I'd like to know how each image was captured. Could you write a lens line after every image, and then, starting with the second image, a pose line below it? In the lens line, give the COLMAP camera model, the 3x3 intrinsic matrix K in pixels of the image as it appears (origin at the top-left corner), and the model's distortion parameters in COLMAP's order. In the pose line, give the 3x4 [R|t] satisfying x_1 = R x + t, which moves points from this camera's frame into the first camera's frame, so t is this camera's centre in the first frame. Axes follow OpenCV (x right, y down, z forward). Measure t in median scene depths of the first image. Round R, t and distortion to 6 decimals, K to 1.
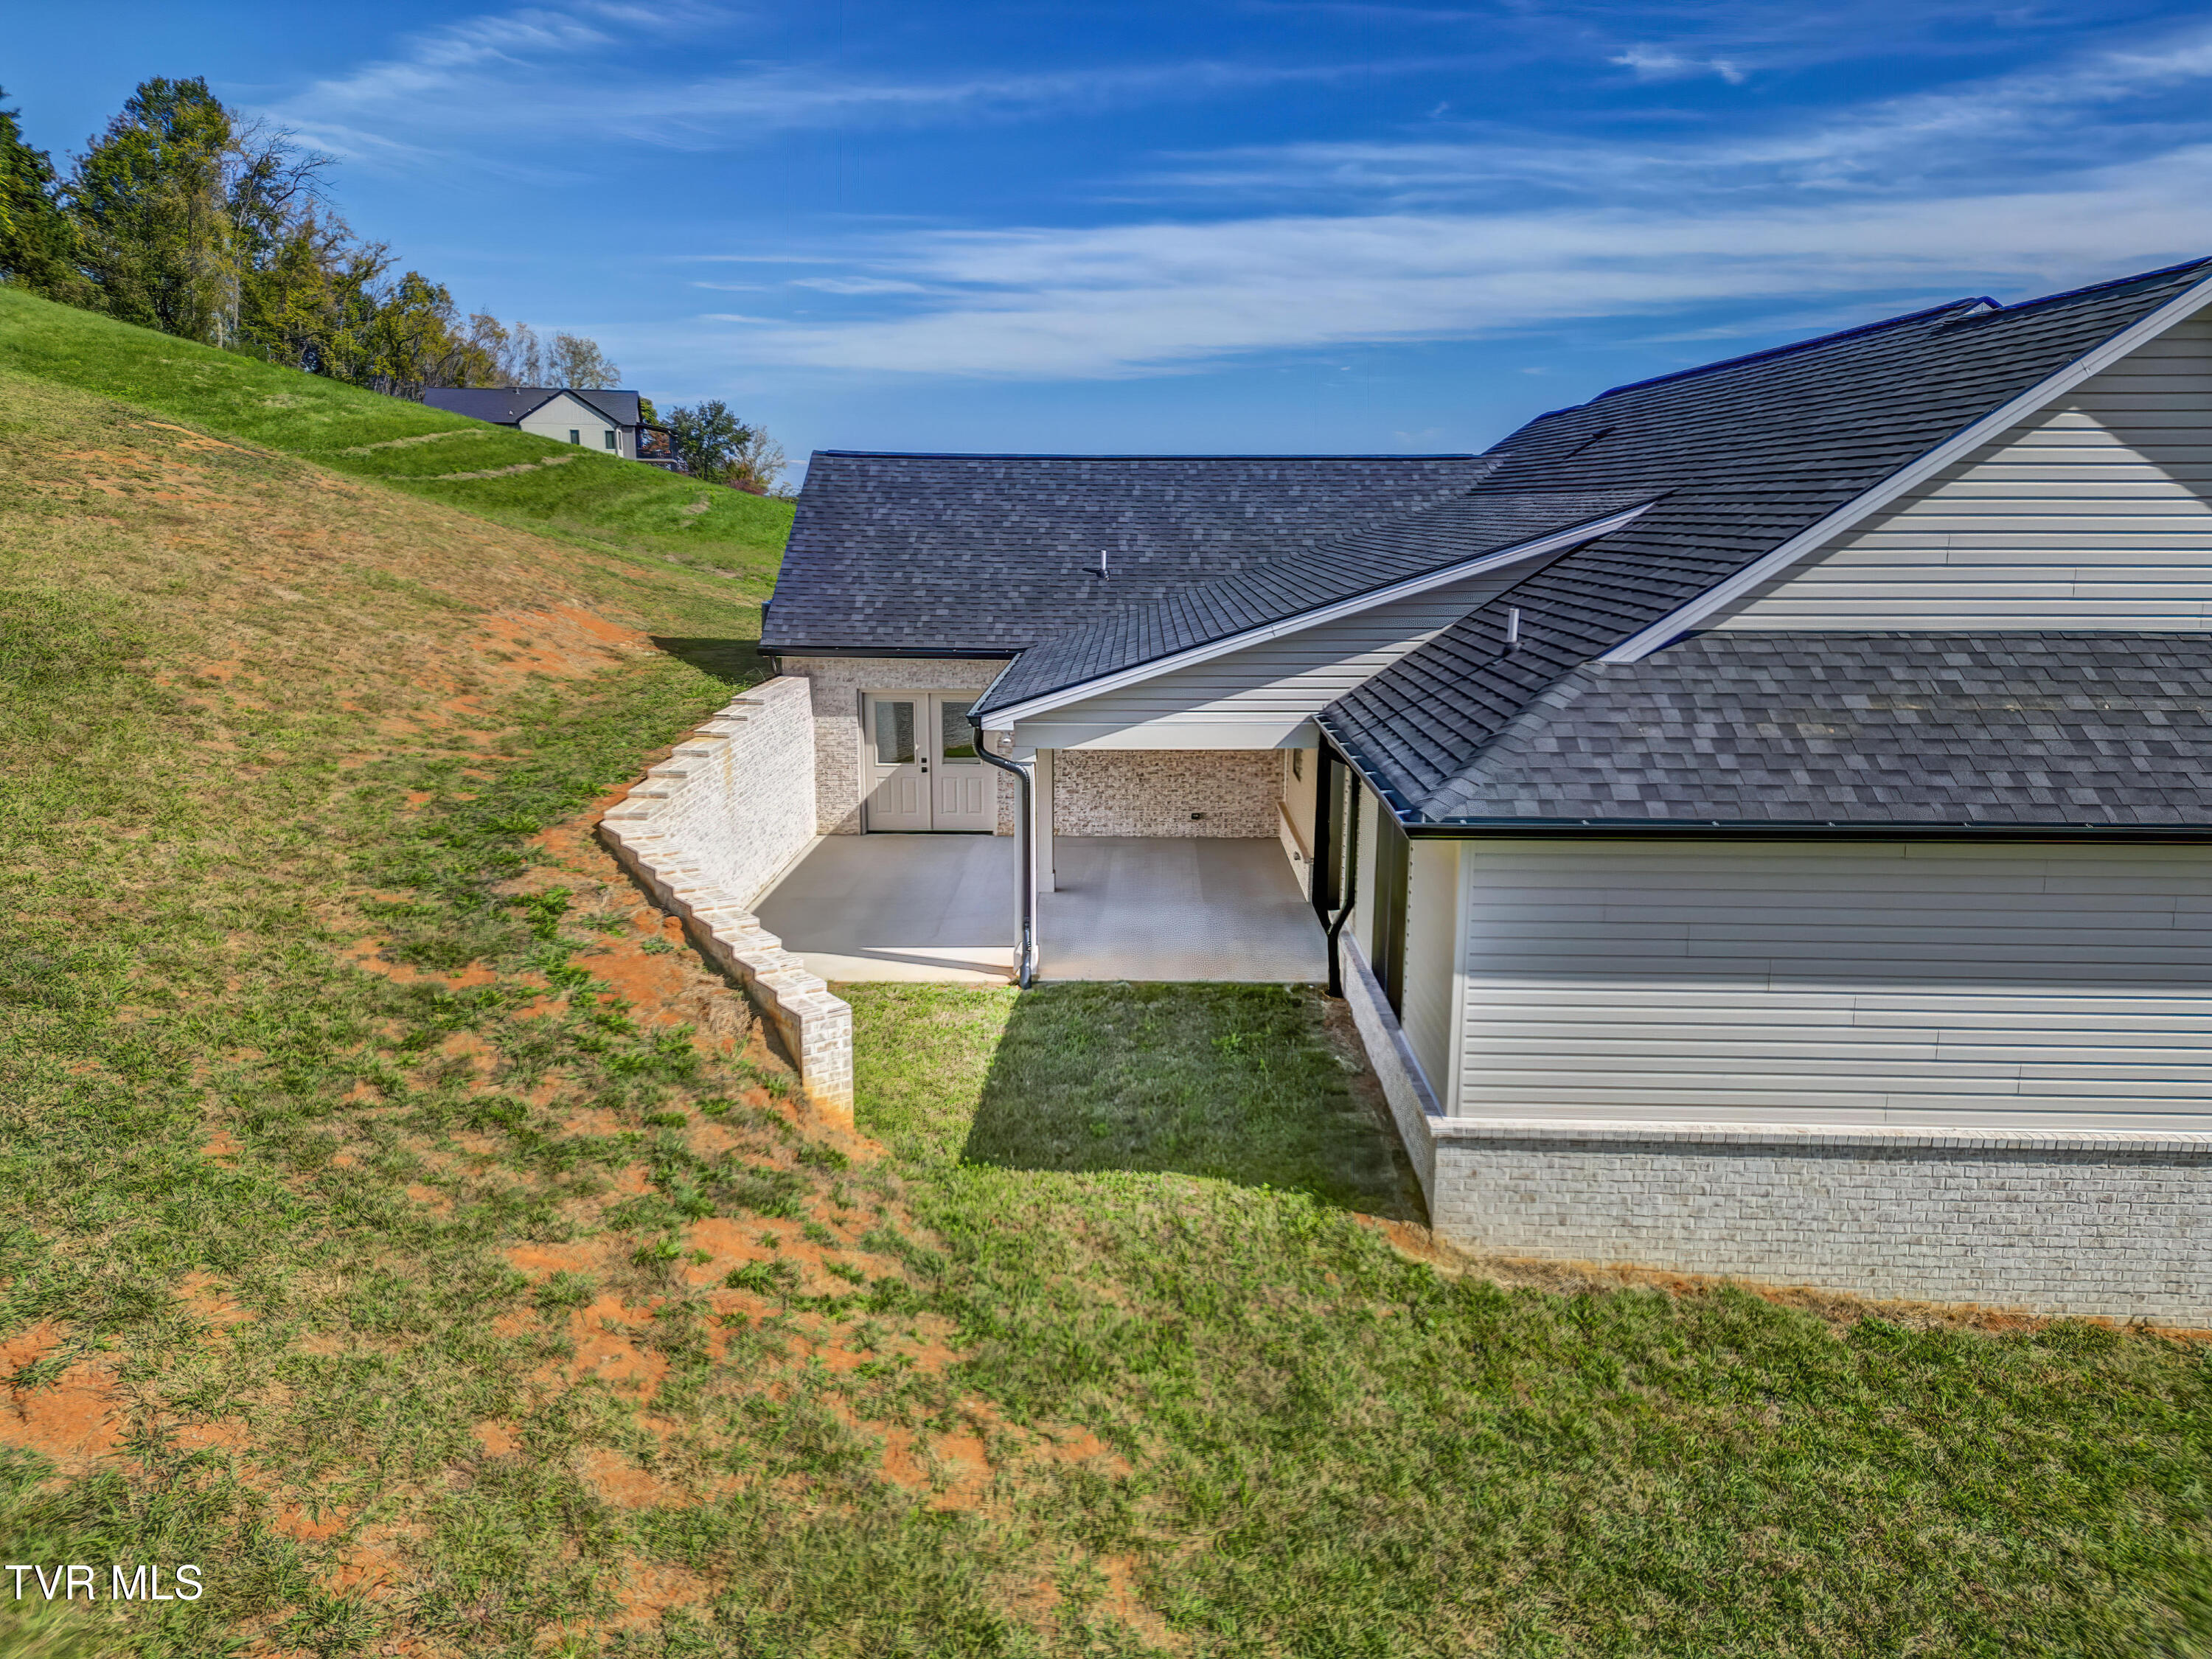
lens RADIAL K [[1547.8, 0, 1097.3], [0, 1547.8, 836.5], [0, 0, 1]] dist [0.065348, -0.055976]
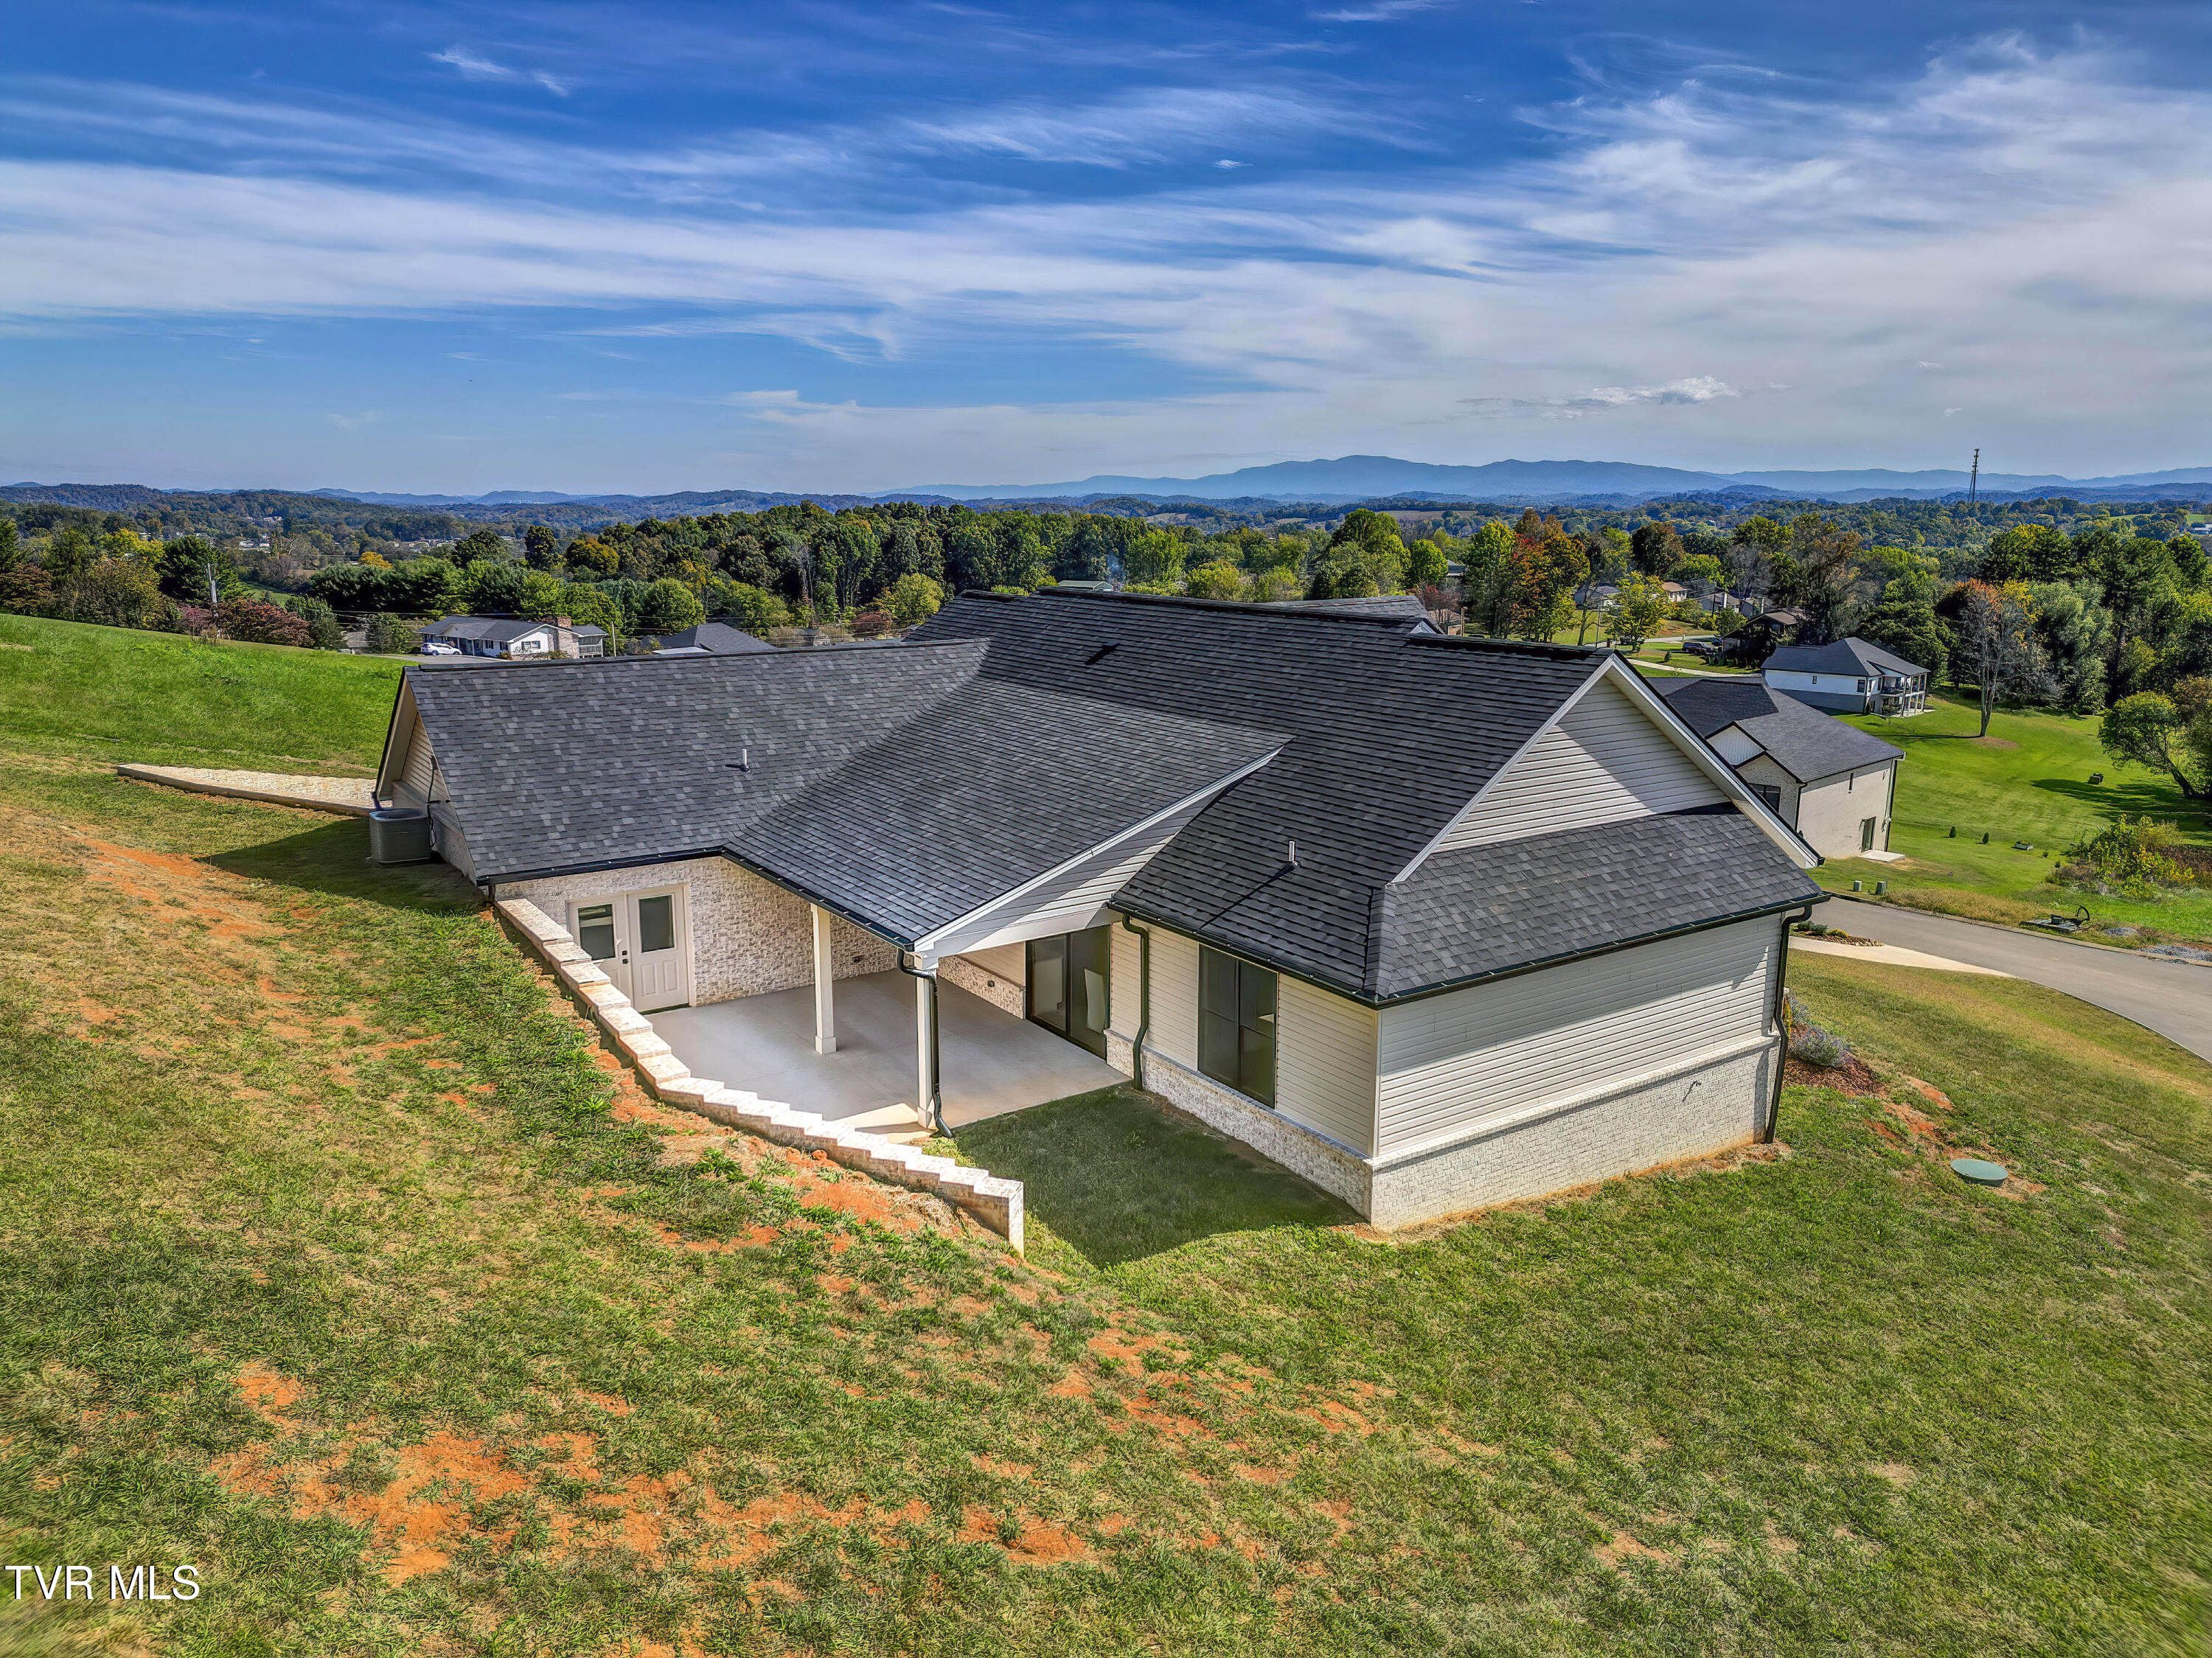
lens RADIAL K [[1547.6, 0, 1114.9], [0, 1547.6, 830.9], [0, 0, 1]] dist [0.065348, -0.055976]
pose [[0.805198, -0.122724, 0.580168, -0.949176], [0.122951, 0.991641, 0.039124, -0.278635], [-0.580120, 0.039830, 0.813556, -0.255659]]
